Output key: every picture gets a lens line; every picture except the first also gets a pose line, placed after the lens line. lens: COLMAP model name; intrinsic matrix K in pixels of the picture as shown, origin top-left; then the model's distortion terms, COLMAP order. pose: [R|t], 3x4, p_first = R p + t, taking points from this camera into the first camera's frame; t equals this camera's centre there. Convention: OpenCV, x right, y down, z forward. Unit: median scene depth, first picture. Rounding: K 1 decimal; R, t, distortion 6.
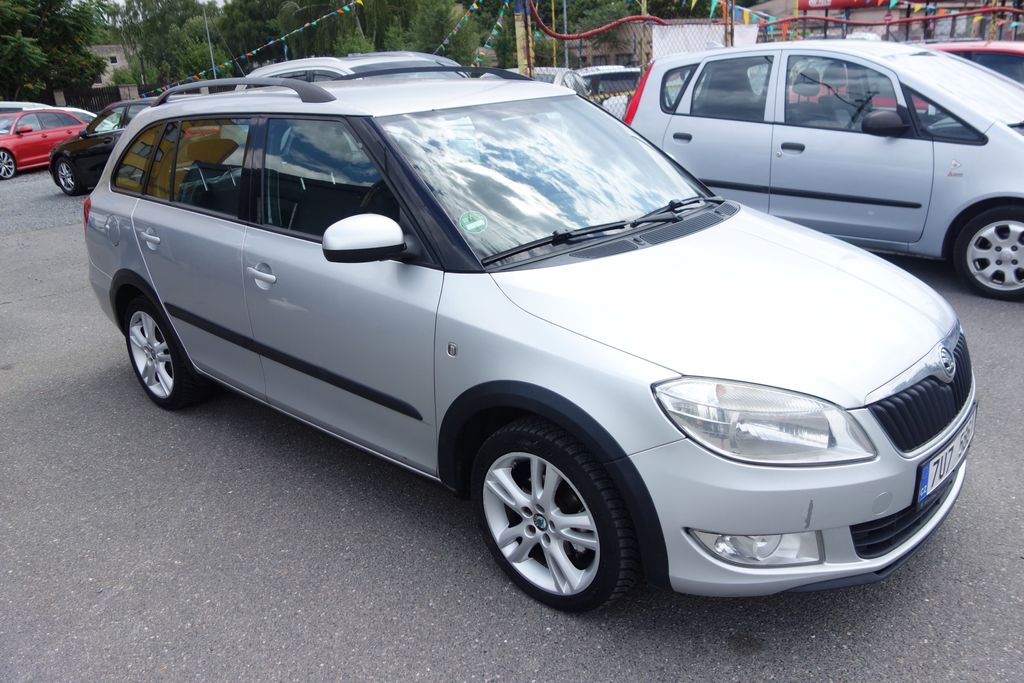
lens RADIAL K [[815.0, 0, 511.6], [0, 815.0, 342.8], [0, 0, 1]] dist [0.005087, -0.005386]
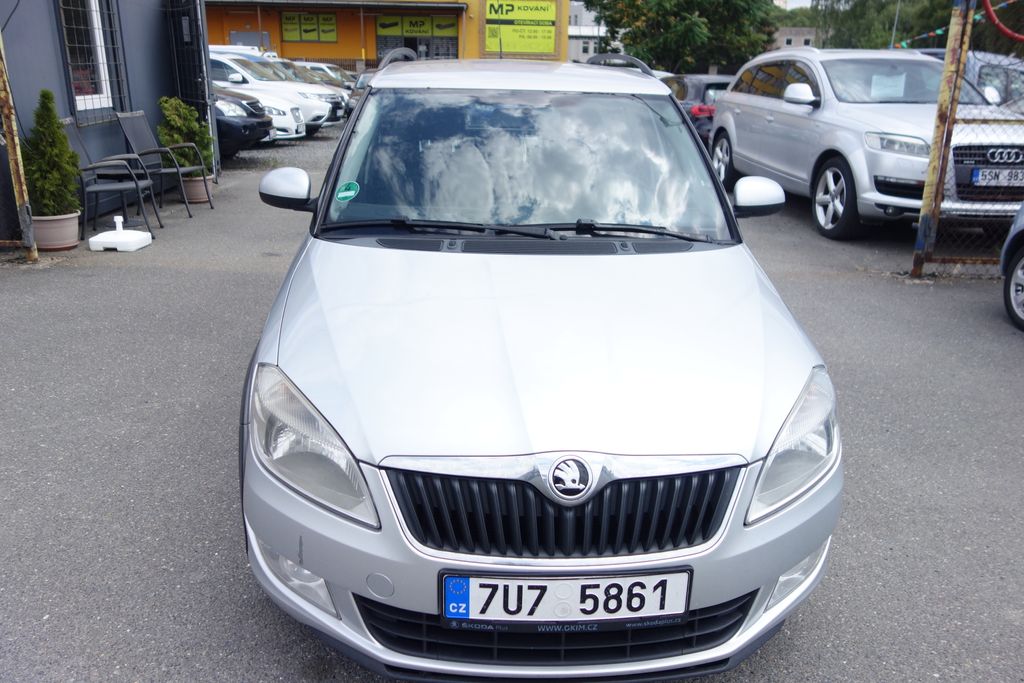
lens RADIAL K [[815.0, 0, 517.9], [0, 815.0, 338.5], [0, 0, 1]] dist [0.005087, -0.005386]
pose [[0.712335, 0.298017, -0.635424, 0.721086], [-0.291402, 0.949230, 0.118520, -0.133753], [0.638485, 0.100738, 0.763013, 0.297897]]
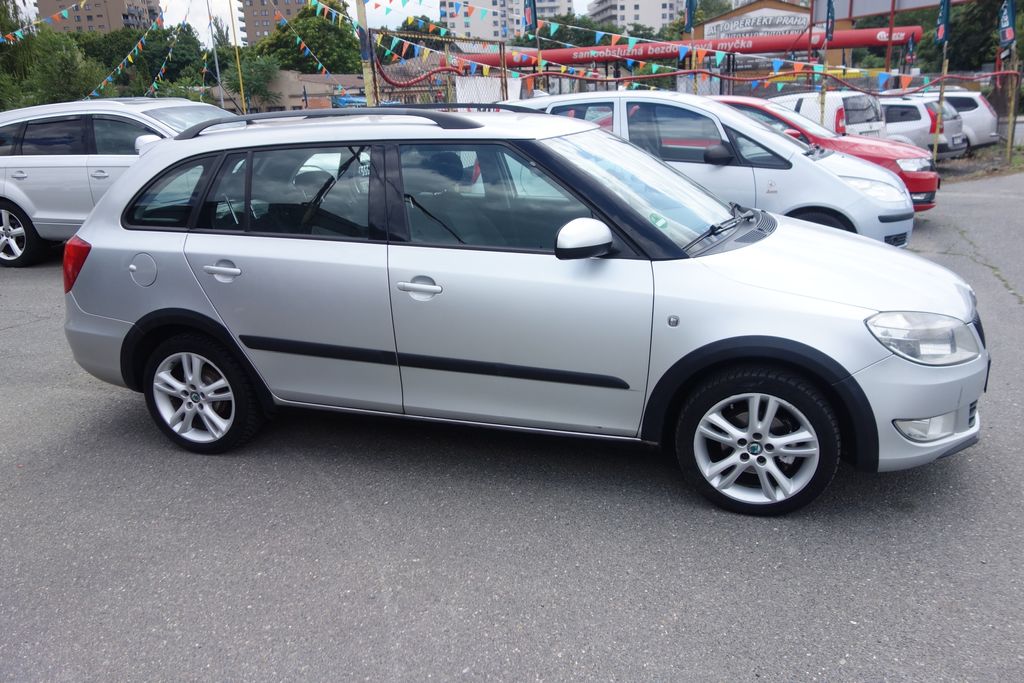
lens RADIAL K [[815.0, 0, 509.9], [0, 815.0, 343.9], [0, 0, 1]] dist [0.005087, -0.005386]
pose [[0.912157, -0.104534, 0.396285, -0.649983], [0.127933, 0.991234, -0.033001, 0.041902], [-0.389361, 0.080800, 0.917534, -0.026203]]
